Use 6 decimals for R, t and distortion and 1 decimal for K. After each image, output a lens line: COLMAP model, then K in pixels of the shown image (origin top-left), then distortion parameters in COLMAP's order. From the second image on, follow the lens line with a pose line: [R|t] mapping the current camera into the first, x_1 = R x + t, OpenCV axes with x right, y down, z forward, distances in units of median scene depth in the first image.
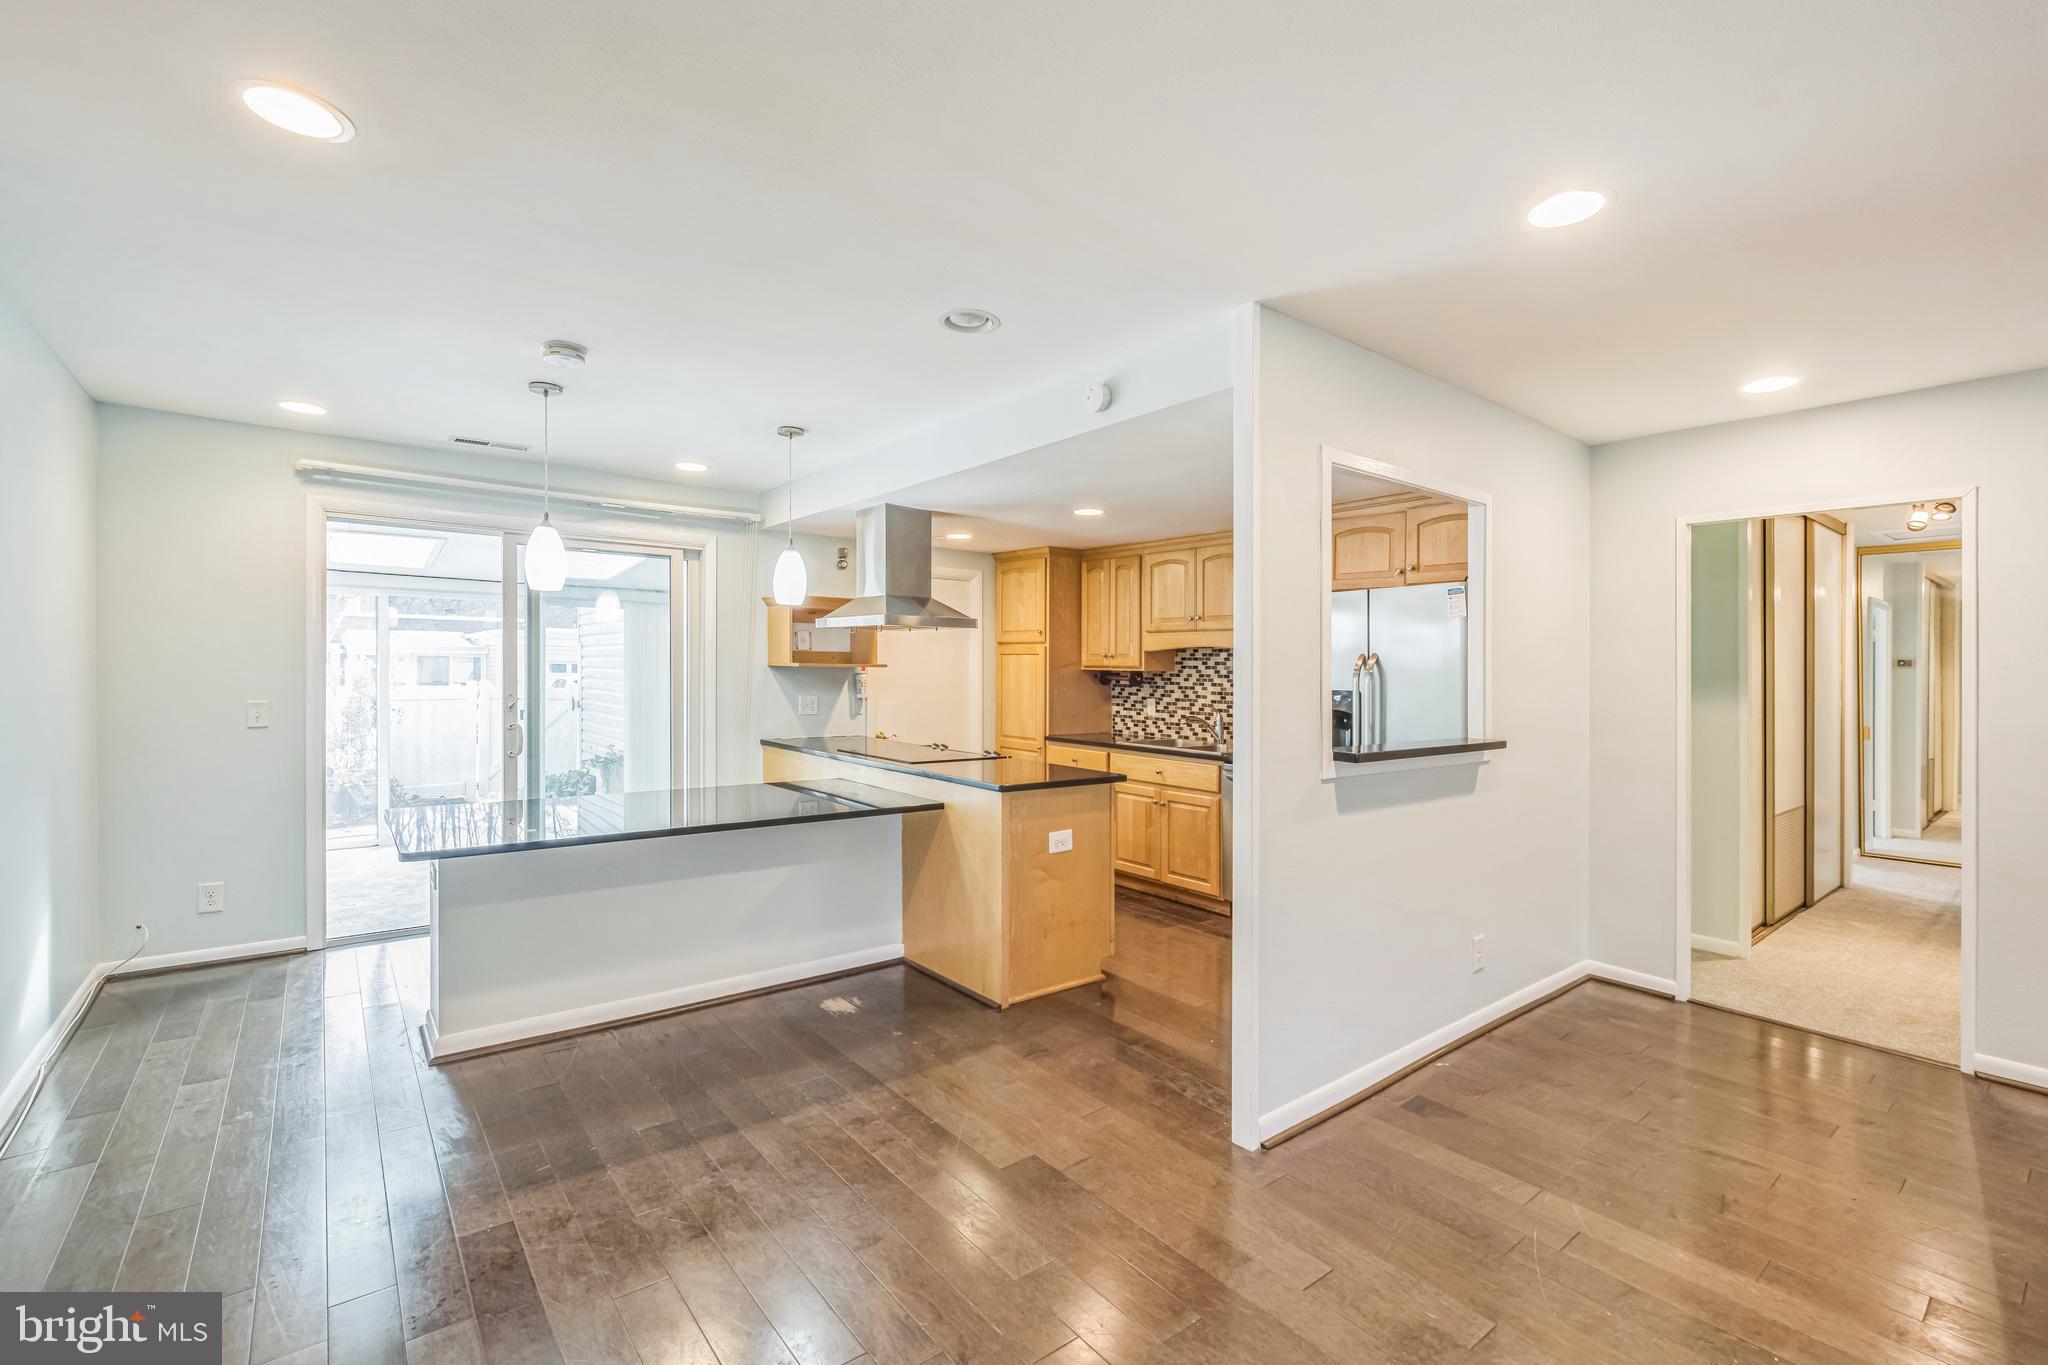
lens RADIAL K [[903.1, 0, 1024.0], [0, 903.1, 682.5], [0, 0, 1]] dist [-0.001691, -0.000084]
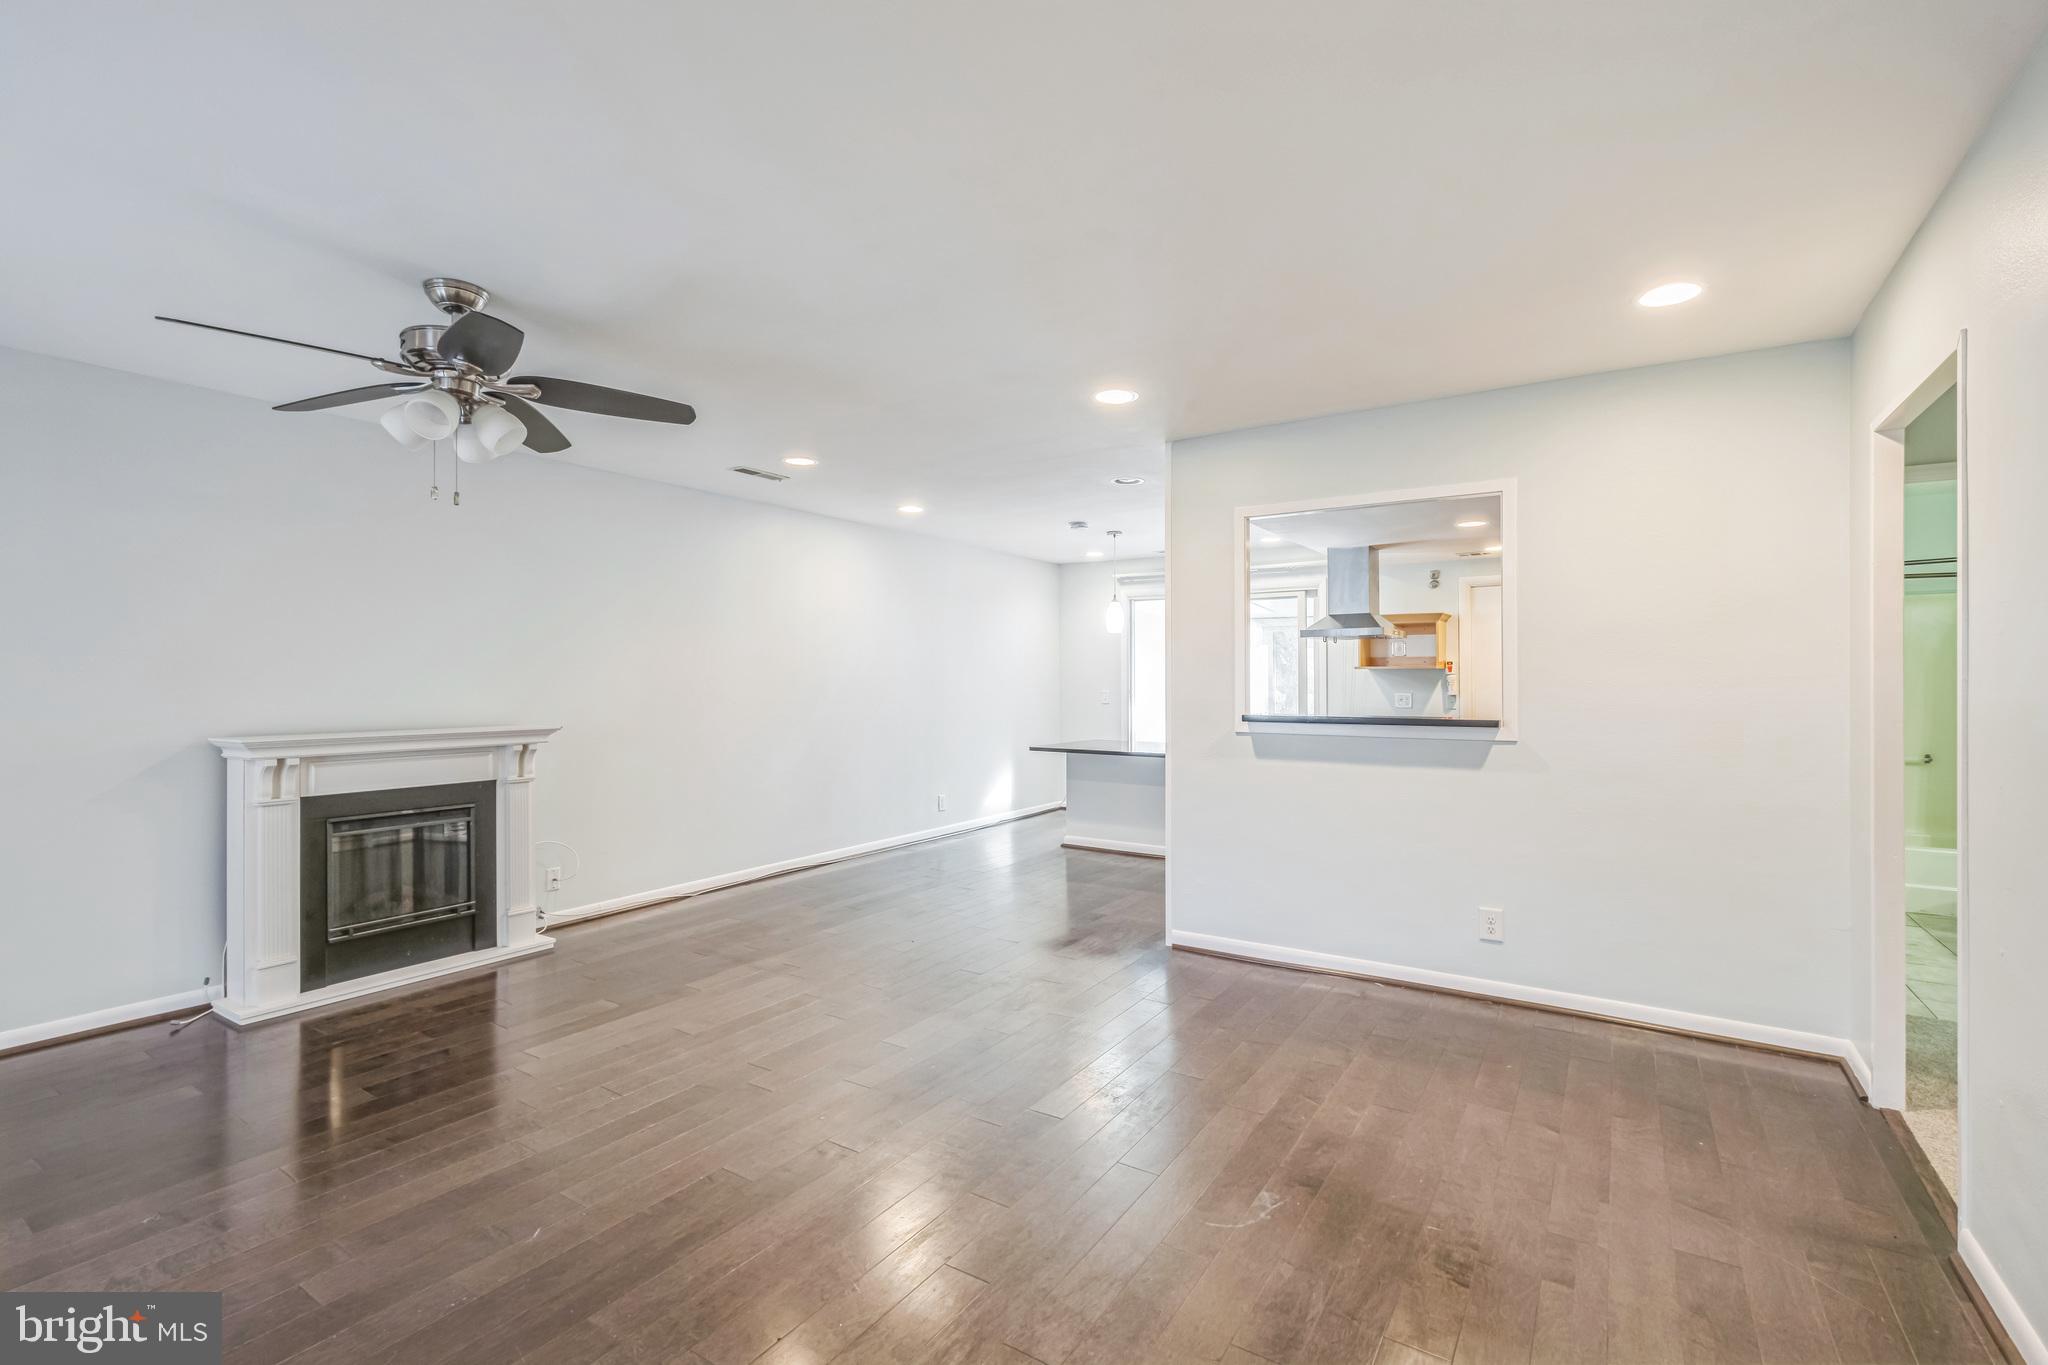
lens RADIAL K [[903.1, 0, 1024.0], [0, 903.1, 682.5], [0, 0, 1]] dist [-0.001691, -0.000084]
pose [[0.362867, -0.011103, -0.931775, 0.731632], [-0.003596, 0.999905, -0.013316, 0.018781], [0.931834, 0.008183, 0.362792, 0.043966]]
